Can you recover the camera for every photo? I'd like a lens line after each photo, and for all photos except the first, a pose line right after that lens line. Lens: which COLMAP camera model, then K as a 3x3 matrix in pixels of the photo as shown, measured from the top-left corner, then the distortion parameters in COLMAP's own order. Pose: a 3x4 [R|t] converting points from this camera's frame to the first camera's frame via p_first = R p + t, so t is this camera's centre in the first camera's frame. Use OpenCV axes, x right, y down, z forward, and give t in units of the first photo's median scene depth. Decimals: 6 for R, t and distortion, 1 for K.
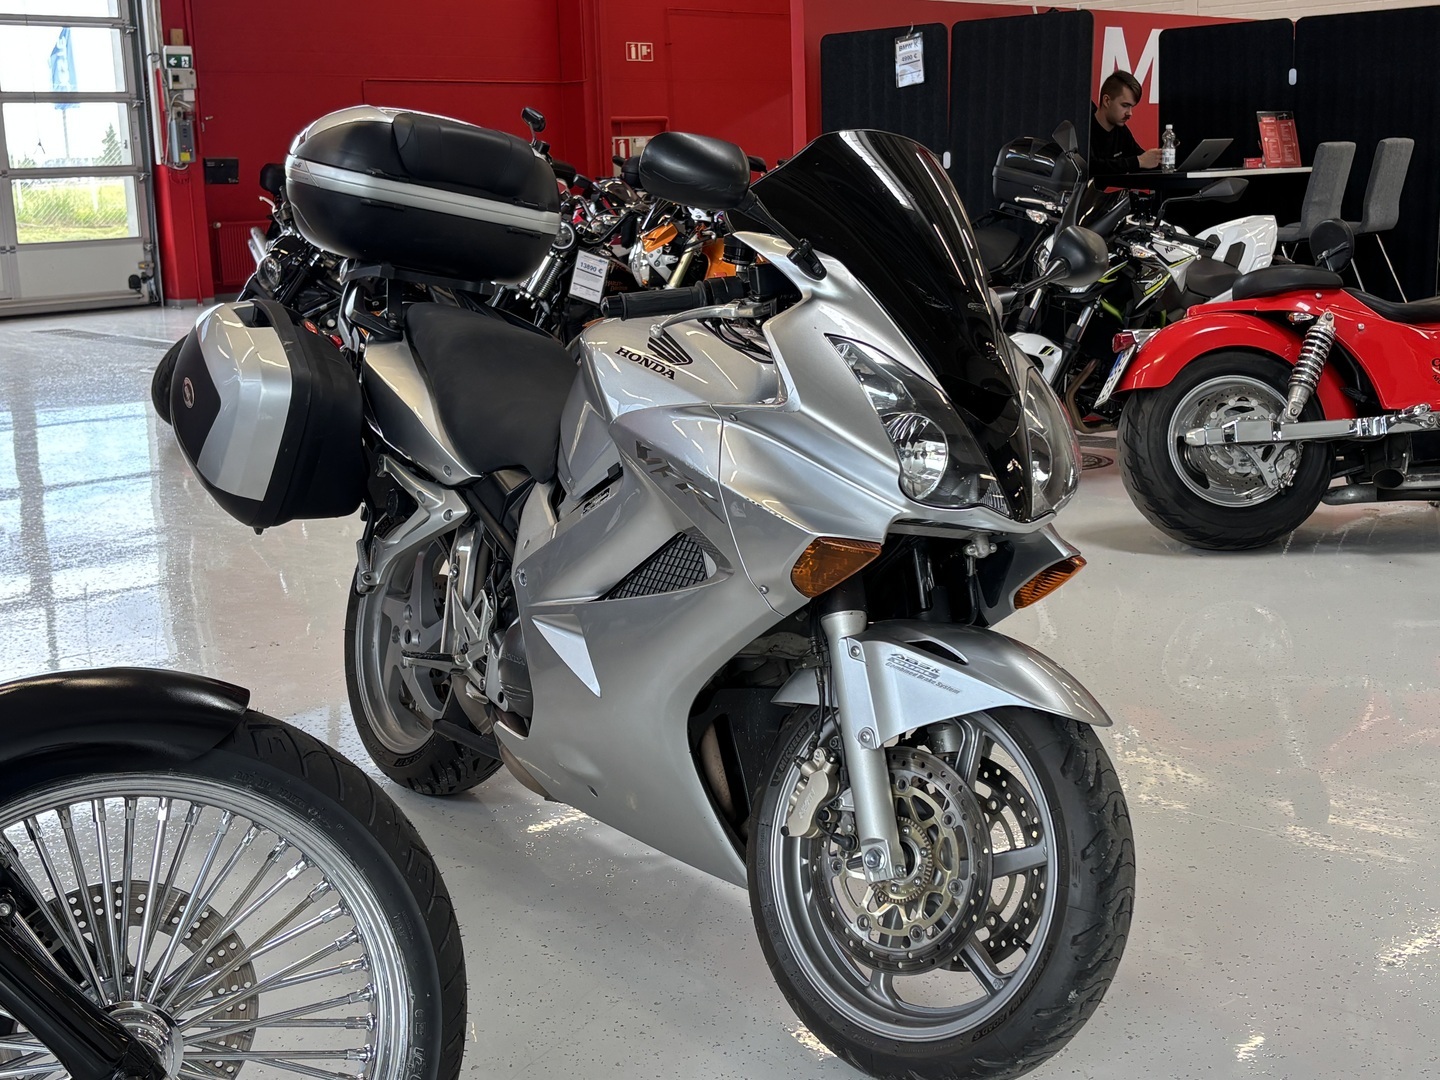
lens RADIAL K [[1766.3, 0, 720.0], [0, 1766.3, 540.0], [0, 0, 1]] dist [0.015069, -0.003855]
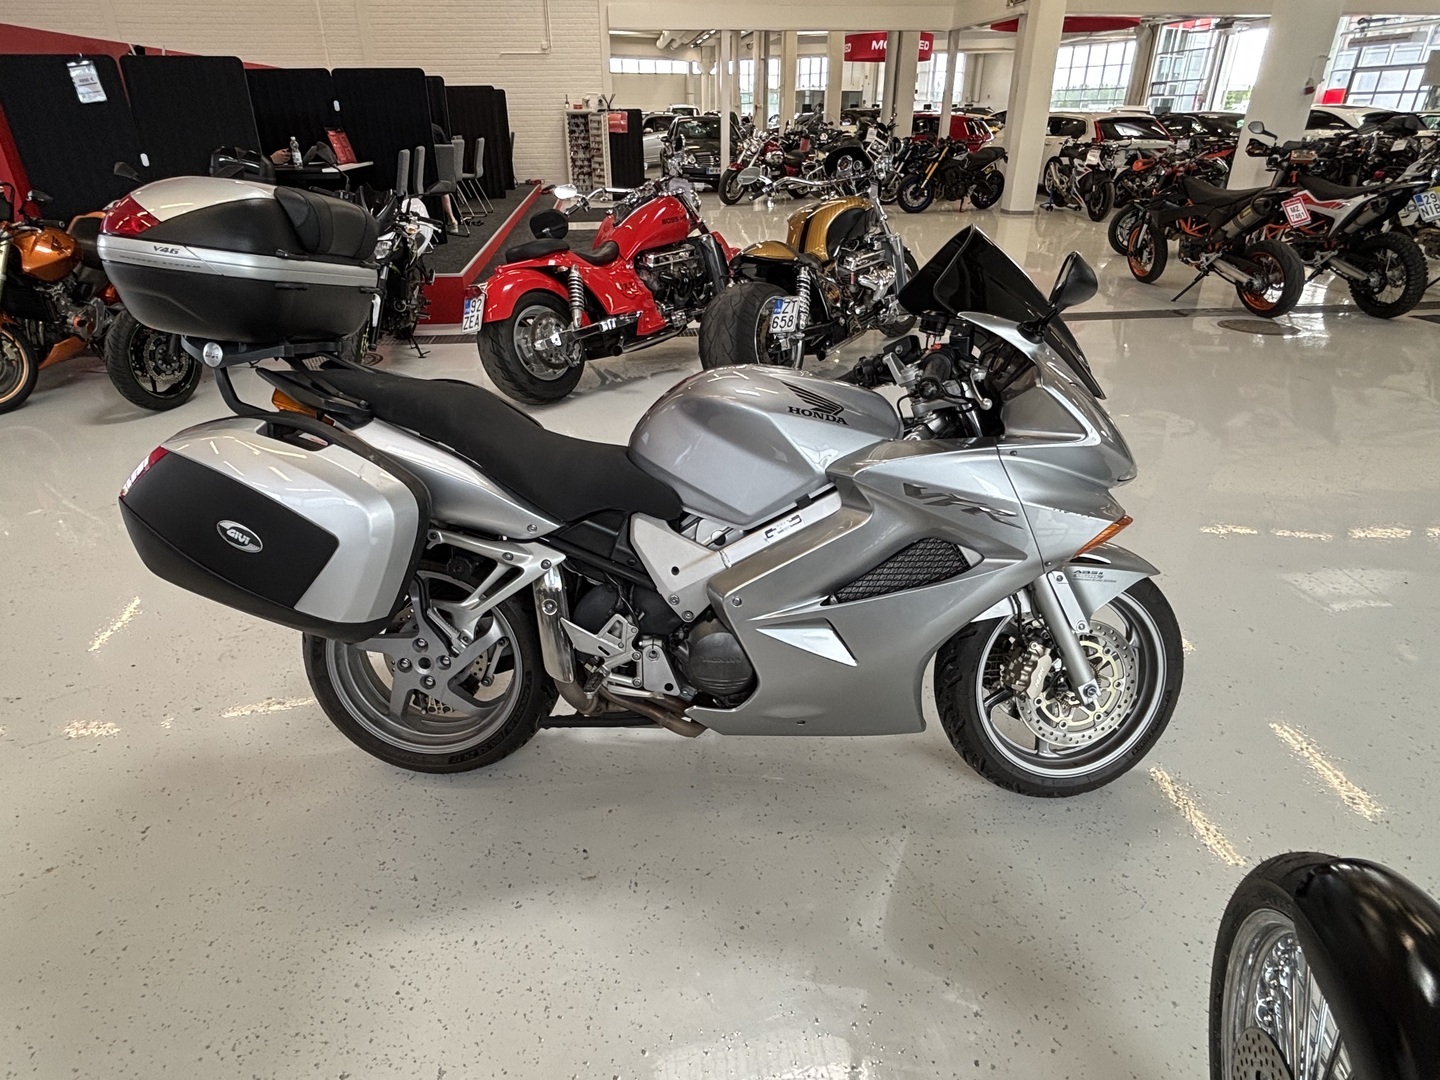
lens RADIAL K [[803.4, 0, 720.0], [0, 803.4, 540.0], [0, 0, 1]] dist [0.006136, -0.000593]
pose [[0.630129, -0.335432, 0.700302, -0.249315], [0.151065, 0.937606, 0.313168, -0.099453], [-0.761654, -0.091545, 0.641485, 0.314824]]
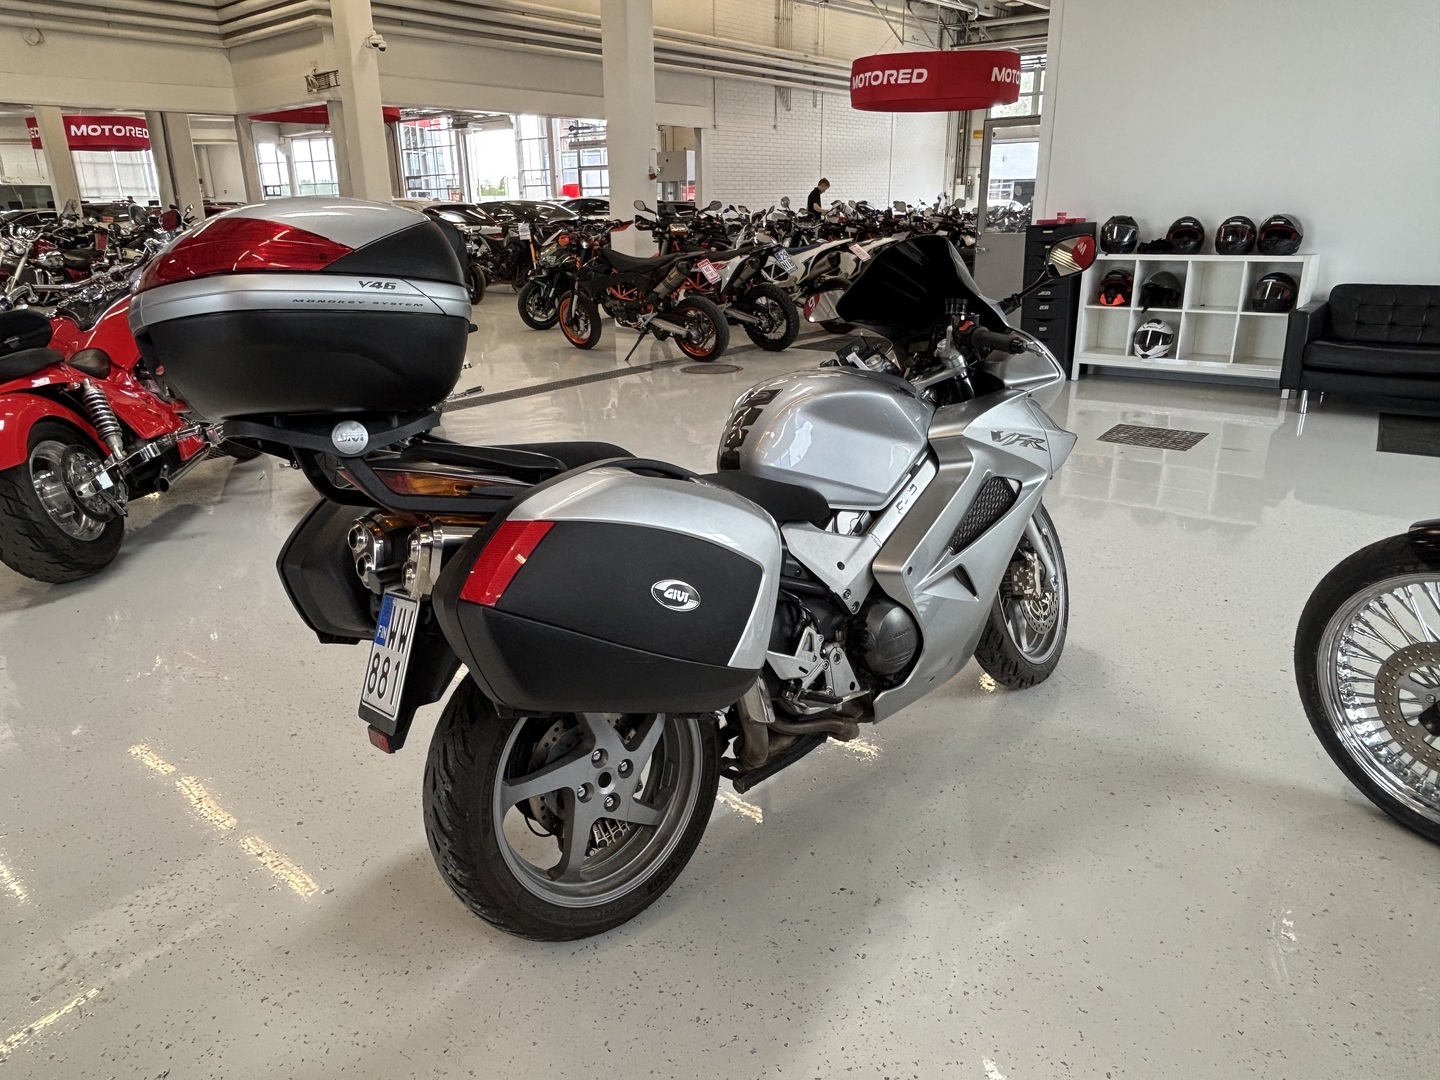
lens RADIAL K [[900.3, 0, 720.0], [0, 900.3, 540.0], [0, 0, 1]] dist [0.099460, -0.111225]
pose [[-0.050753, -0.317122, 0.947026, -0.372518], [0.236543, 0.917450, 0.319895, -0.126792], [-0.970295, 0.240248, 0.028449, 0.549046]]
